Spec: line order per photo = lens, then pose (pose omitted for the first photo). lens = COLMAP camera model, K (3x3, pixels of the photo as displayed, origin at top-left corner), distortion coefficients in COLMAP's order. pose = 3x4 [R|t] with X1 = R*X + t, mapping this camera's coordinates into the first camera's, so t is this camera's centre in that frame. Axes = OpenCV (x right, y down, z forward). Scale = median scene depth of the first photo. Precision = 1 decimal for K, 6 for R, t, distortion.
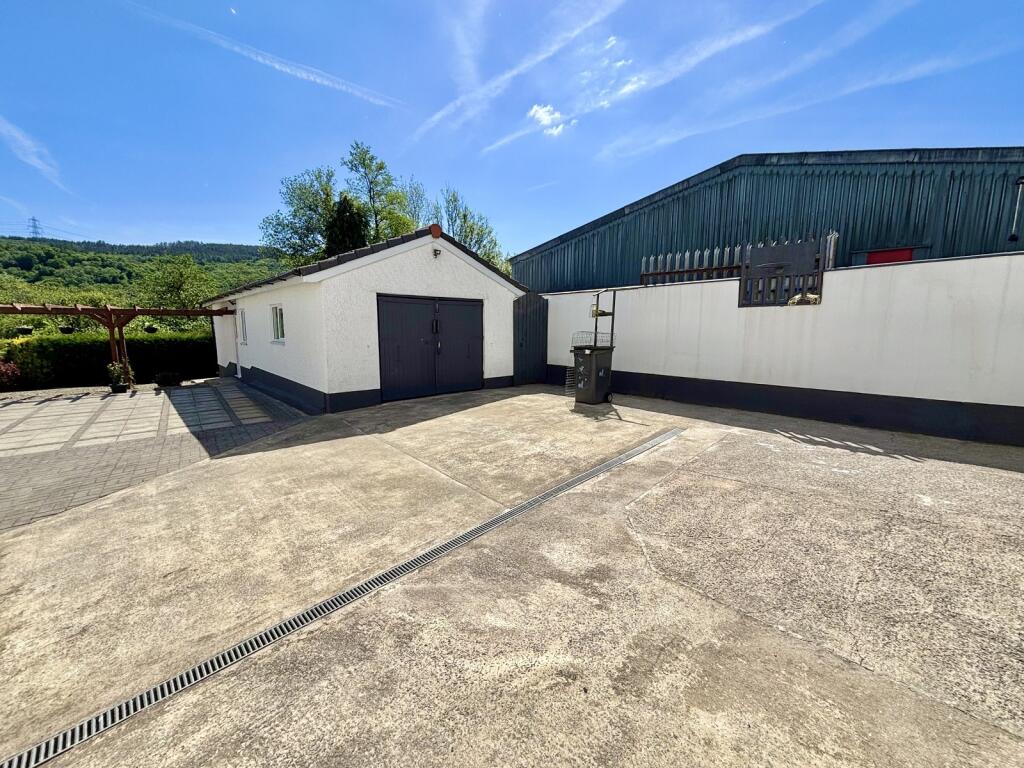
lens RADIAL K [[414.6, 0, 512.1], [0, 414.6, 384.5], [0, 0, 1]] dist [0.003483, 0.000595]
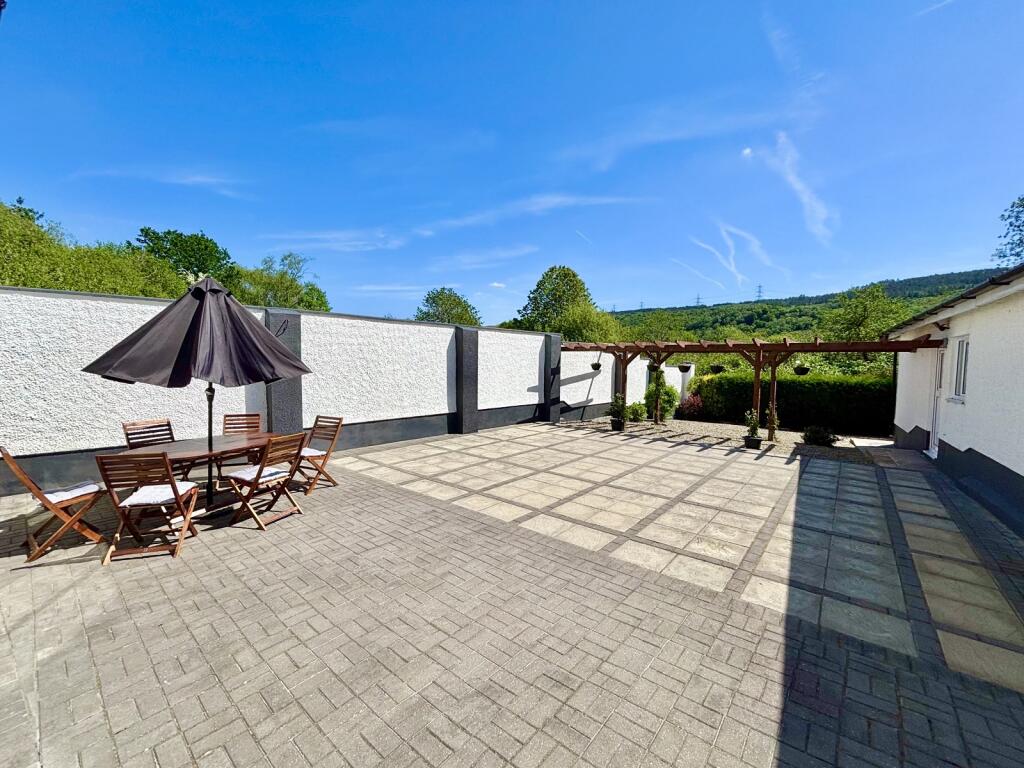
lens RADIAL K [[414.6, 0, 513.4], [0, 414.6, 382.9], [0, 0, 1]] dist [0.003483, 0.000595]
pose [[0.207472, 0.053148, -0.976796, -0.175704], [-0.153992, 0.987848, 0.021041, -0.032164], [0.966044, 0.146054, 0.213136, 0.242626]]
